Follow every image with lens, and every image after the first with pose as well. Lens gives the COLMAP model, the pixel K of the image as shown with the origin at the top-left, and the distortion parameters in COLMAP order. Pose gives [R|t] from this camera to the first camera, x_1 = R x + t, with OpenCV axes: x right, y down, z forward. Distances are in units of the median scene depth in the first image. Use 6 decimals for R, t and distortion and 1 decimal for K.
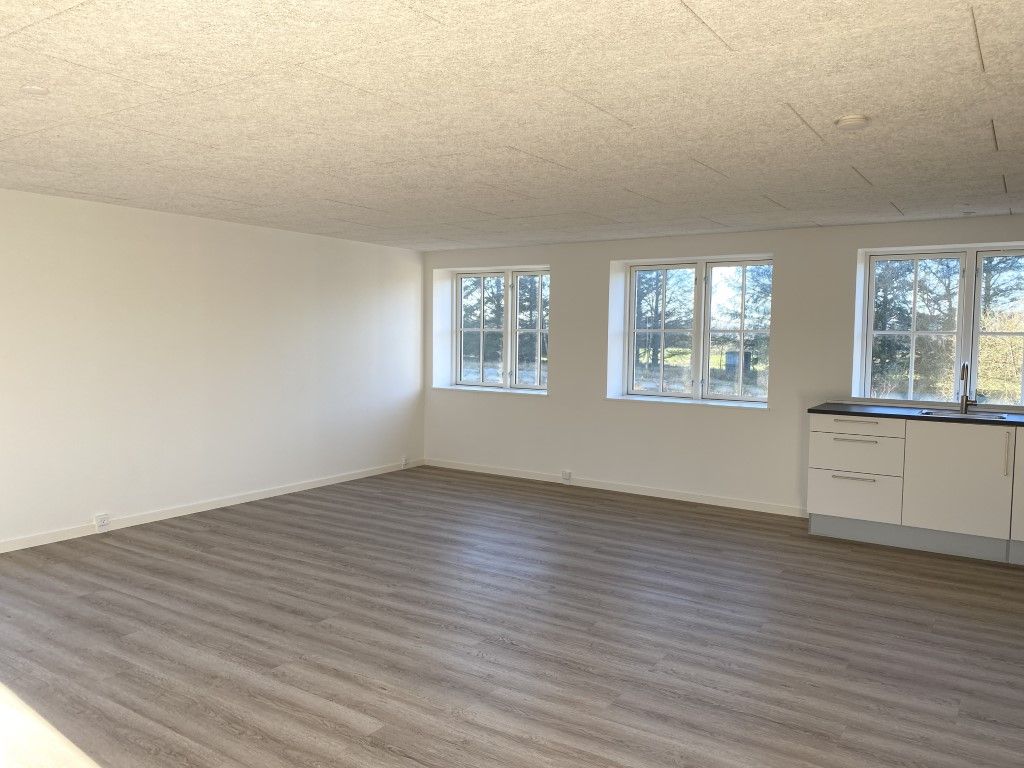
lens RADIAL K [[782.3, 0, 514.7], [0, 782.3, 385.0], [0, 0, 1]] dist [0.019372, -0.006808]
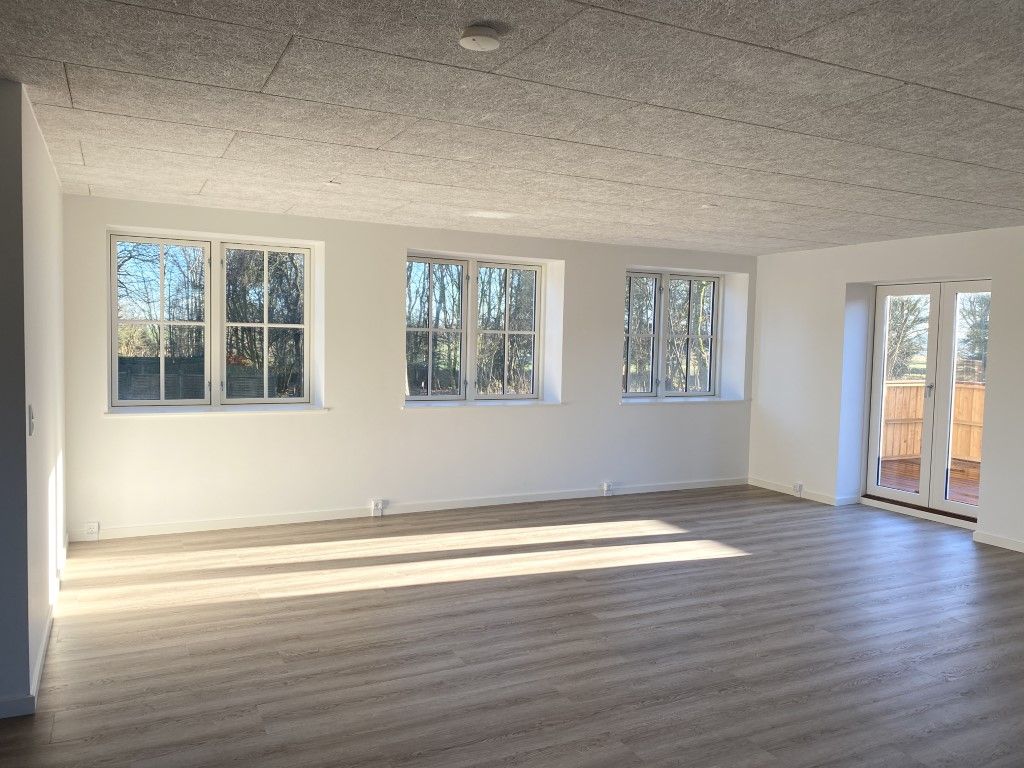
lens RADIAL K [[782.3, 0, 514.7], [0, 782.3, 385.0], [0, 0, 1]] dist [0.019372, -0.006808]
pose [[-0.496748, 0.028932, -0.867413, 0.885328], [-0.086932, 0.992759, 0.082897, -0.068134], [0.863530, 0.116584, -0.490636, 1.196211]]
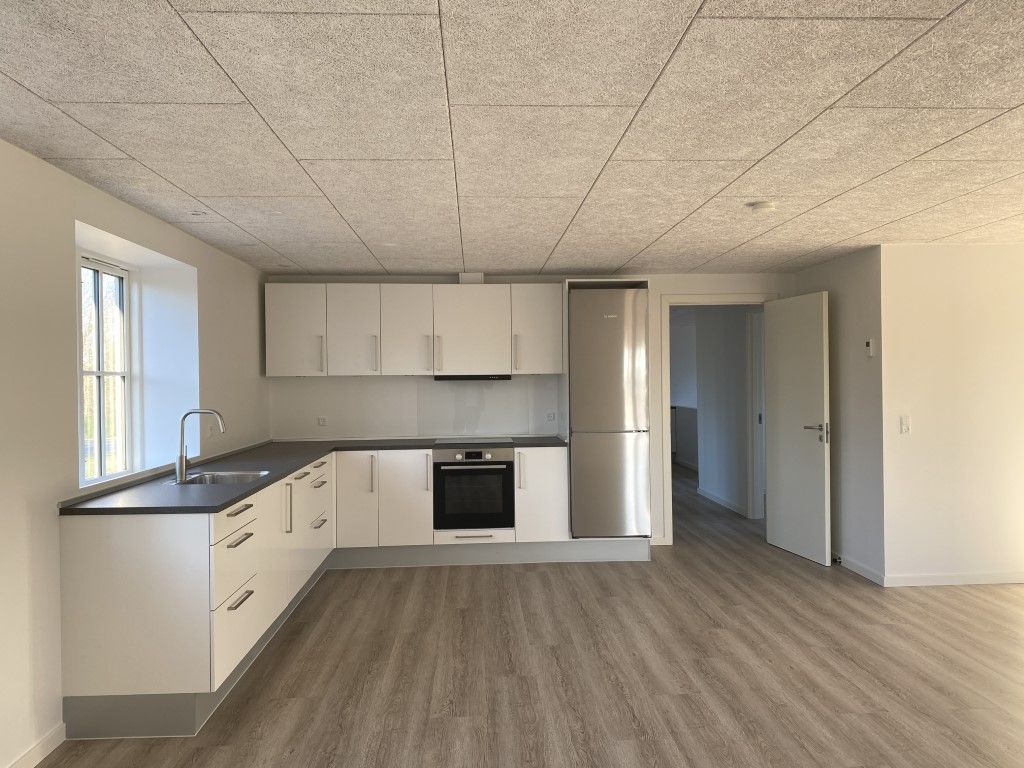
lens RADIAL K [[773.0, 0, 512.0], [0, 773.0, 384.0], [0, 0, 1]] dist [0.068211, -0.107881]
pose [[-0.593399, -0.012719, 0.804808, -0.309253], [0.056509, 0.996750, 0.057417, -0.120460], [-0.802923, 0.079550, -0.590751, 1.790842]]
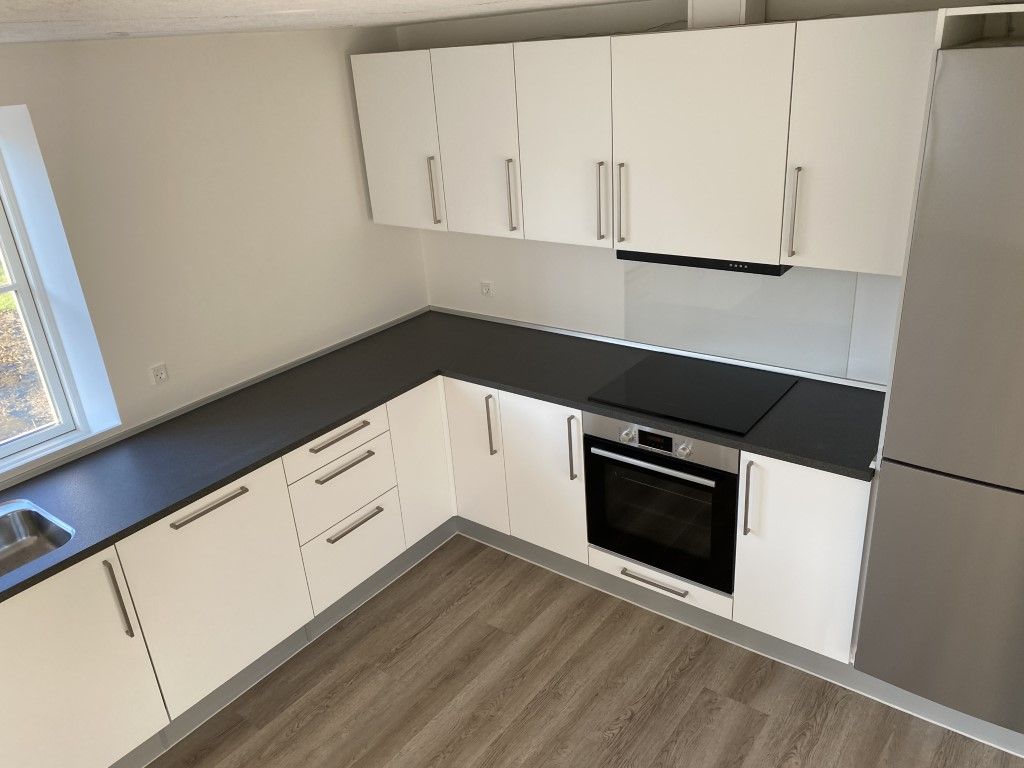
lens RADIAL K [[773.0, 0, 512.0], [0, 773.0, 384.0], [0, 0, 1]] dist [0.068211, -0.107881]
pose [[0.067944, -0.421551, 0.904256, 0.365293], [0.137813, 0.901627, 0.409970, -0.268908], [-0.988125, 0.096763, 0.119356, 0.948538]]
